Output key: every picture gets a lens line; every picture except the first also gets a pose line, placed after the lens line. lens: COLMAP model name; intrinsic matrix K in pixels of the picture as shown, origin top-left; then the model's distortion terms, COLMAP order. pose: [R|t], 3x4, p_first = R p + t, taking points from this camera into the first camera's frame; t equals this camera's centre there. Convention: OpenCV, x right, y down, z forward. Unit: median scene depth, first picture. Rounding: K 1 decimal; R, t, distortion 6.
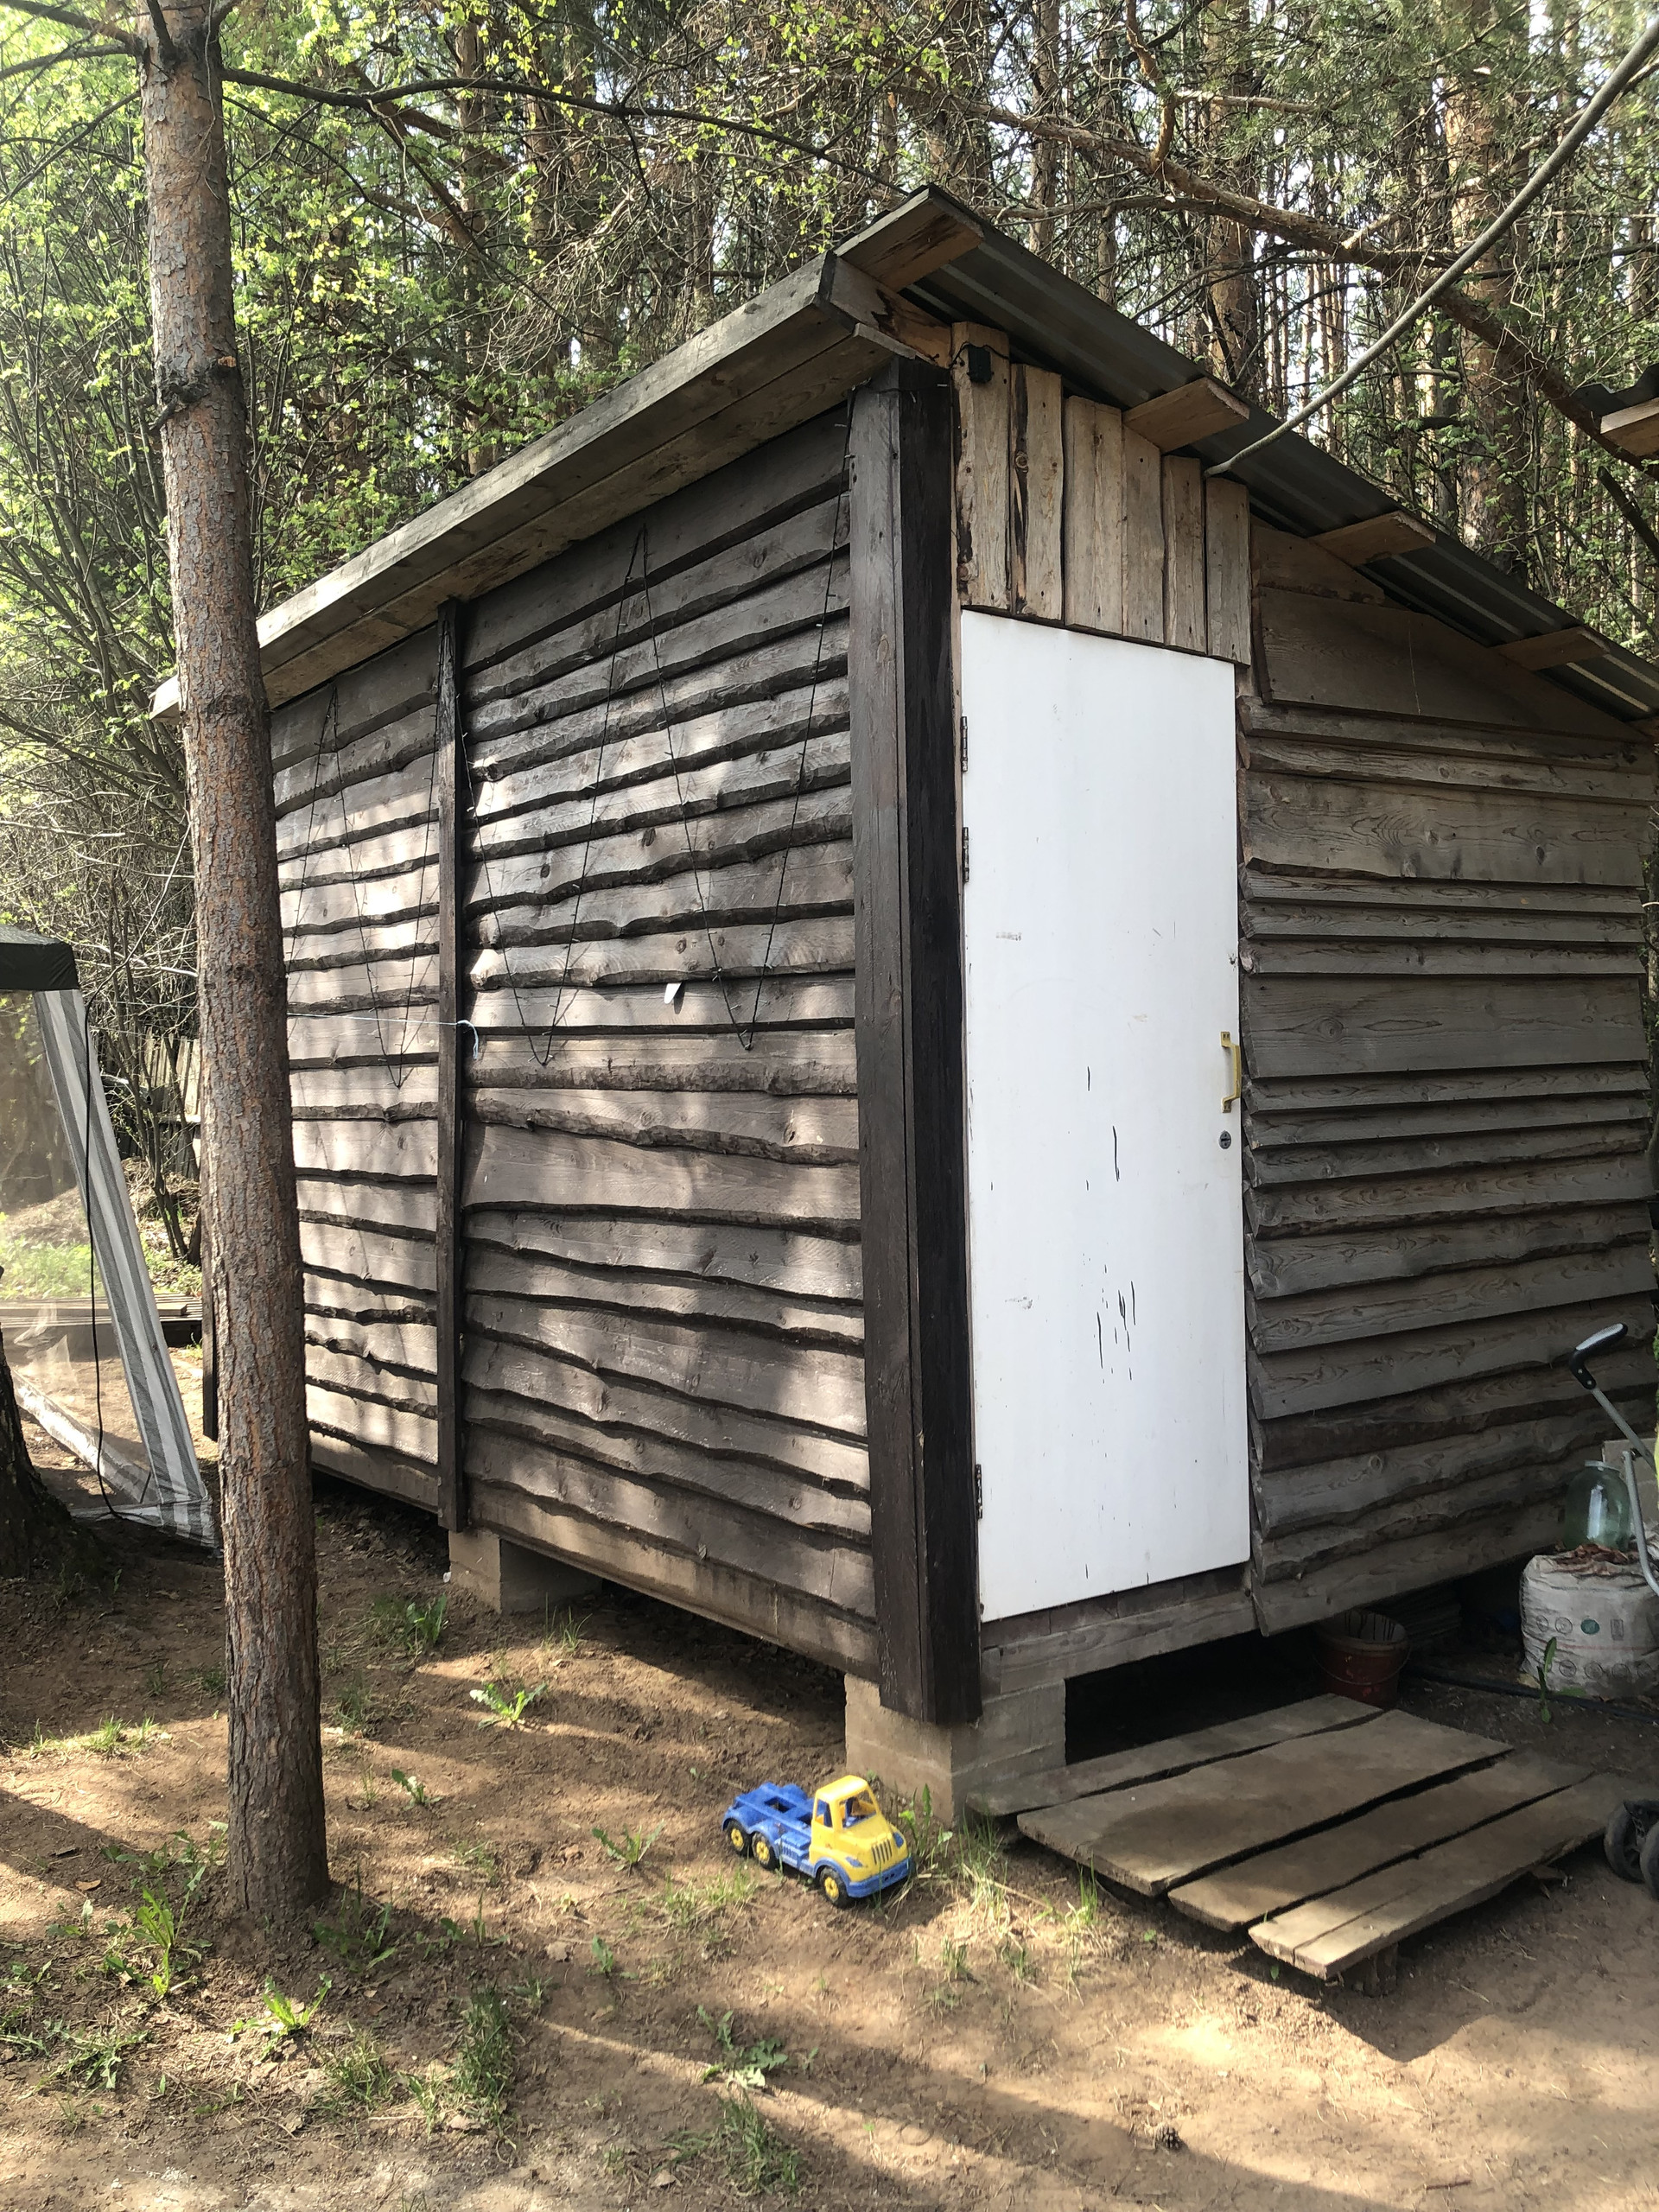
lens RADIAL K [[1806.1, 0, 829.3], [0, 1806.1, 1119.1], [0, 0, 1]] dist [0.030574, -0.024939]
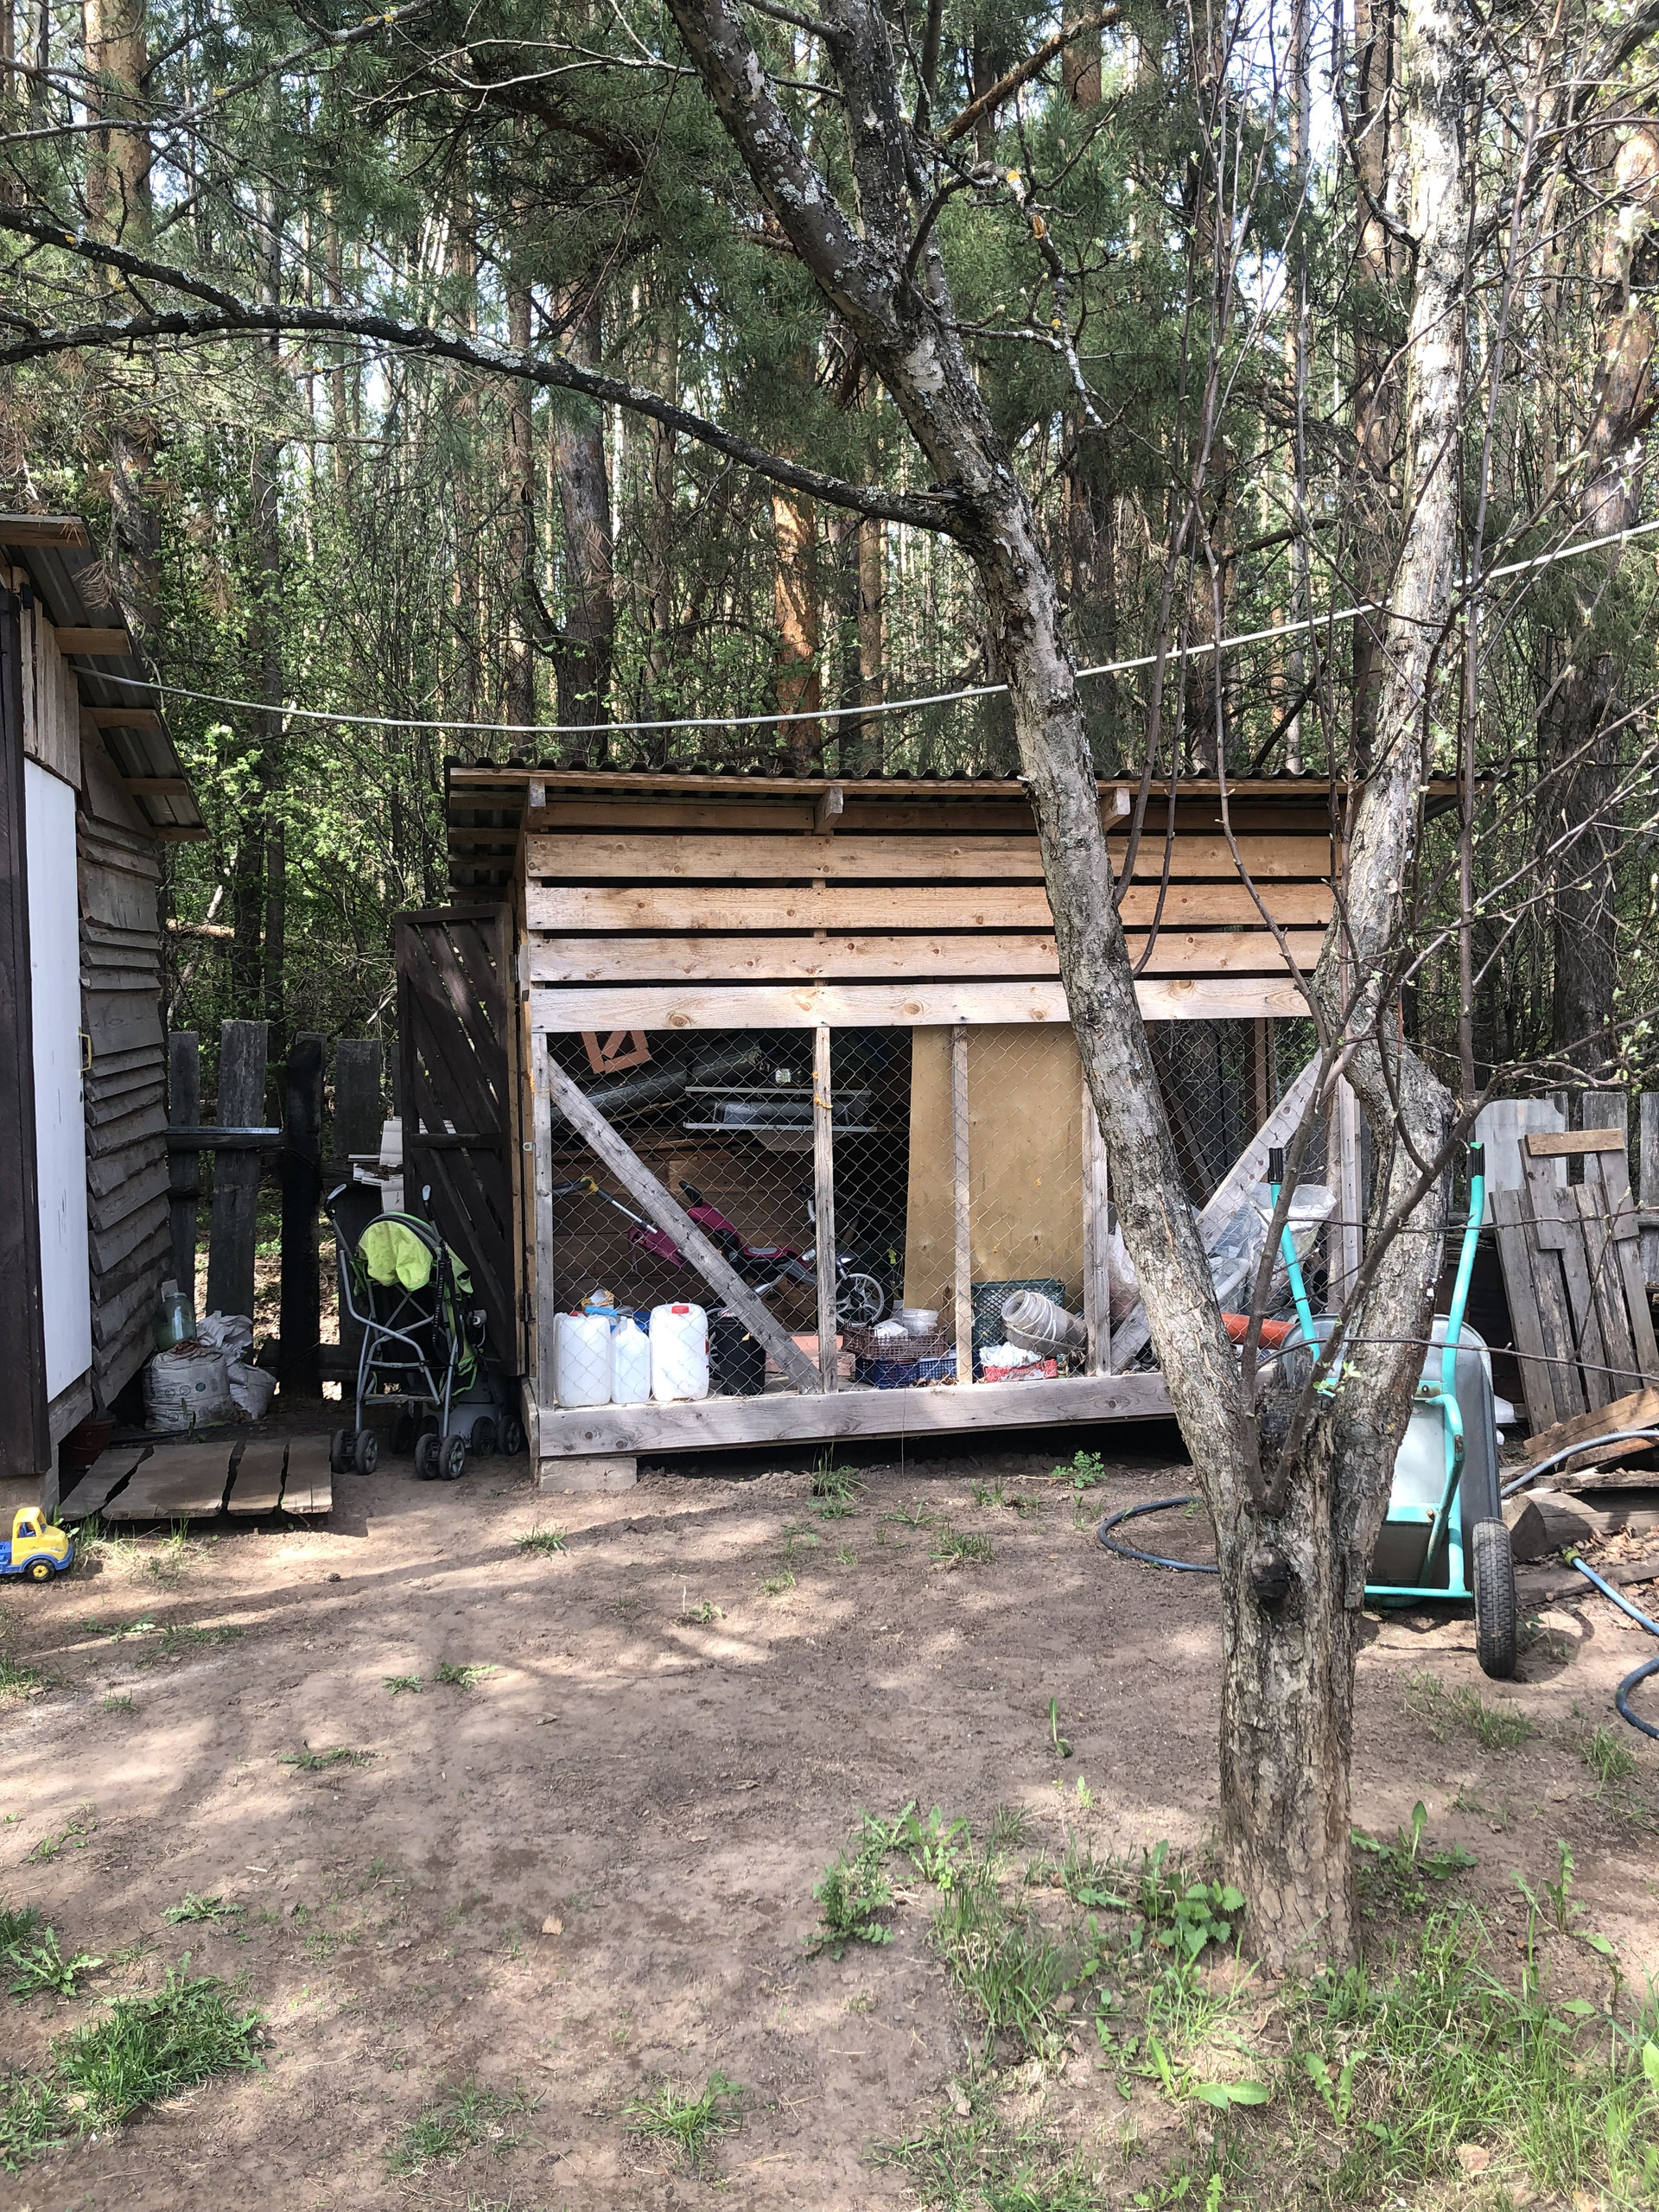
lens RADIAL K [[1806.1, 0, 833.5], [0, 1806.1, 1096.0], [0, 0, 1]] dist [0.030574, -0.024939]
pose [[0.425225, -0.031364, 0.904544, -0.921572], [0.024048, 0.999438, 0.023350, -0.009795], [-0.904768, 0.011824, 0.425740, -0.251325]]
